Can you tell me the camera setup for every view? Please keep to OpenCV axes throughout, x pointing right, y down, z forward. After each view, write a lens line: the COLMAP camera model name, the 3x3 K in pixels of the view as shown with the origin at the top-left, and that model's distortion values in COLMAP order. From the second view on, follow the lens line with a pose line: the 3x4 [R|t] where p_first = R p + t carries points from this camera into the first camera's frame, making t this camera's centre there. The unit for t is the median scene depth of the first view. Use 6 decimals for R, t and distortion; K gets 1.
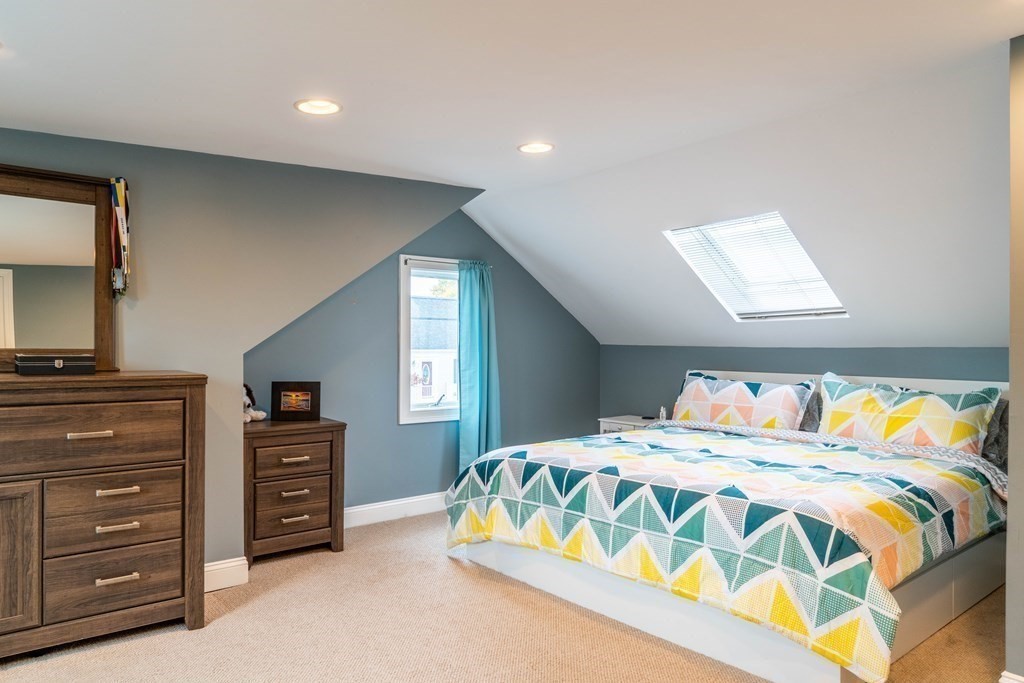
lens RADIAL K [[695.9, 0, 508.2], [0, 695.9, 341.4], [0, 0, 1]] dist [-0.023994, 0.013243]
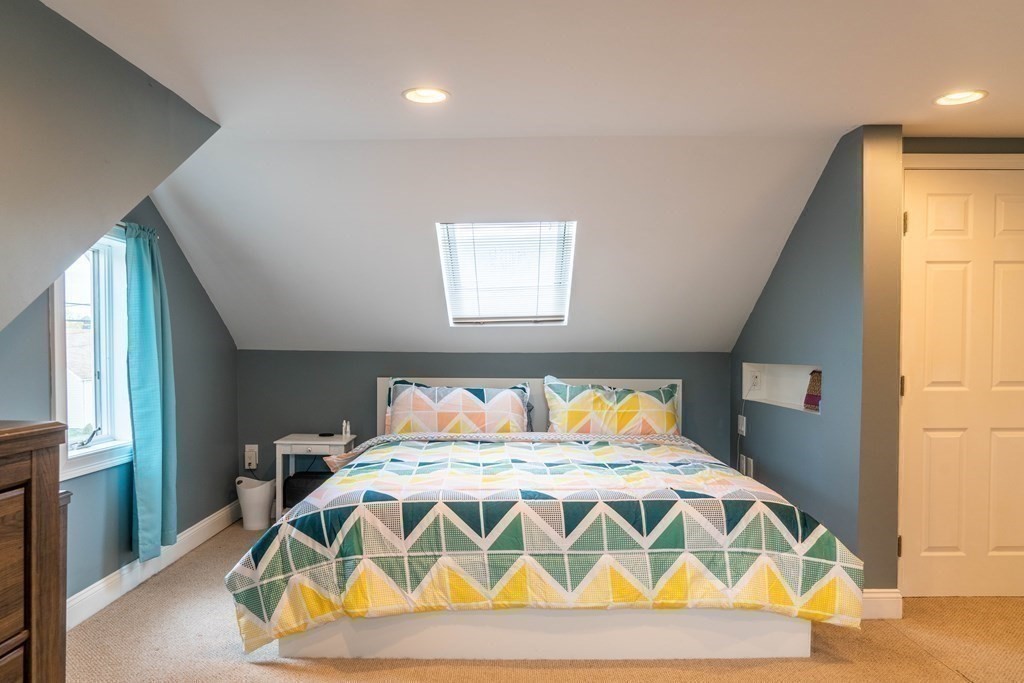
lens RADIAL K [[695.9, 0, 523.1], [0, 695.9, 365.8], [0, 0, 1]] dist [-0.023994, 0.013243]
pose [[0.634536, -0.018300, 0.772677, -0.462551], [-0.004569, 0.999613, 0.027427, -0.000483], [-0.772880, -0.020934, 0.634207, 0.397056]]
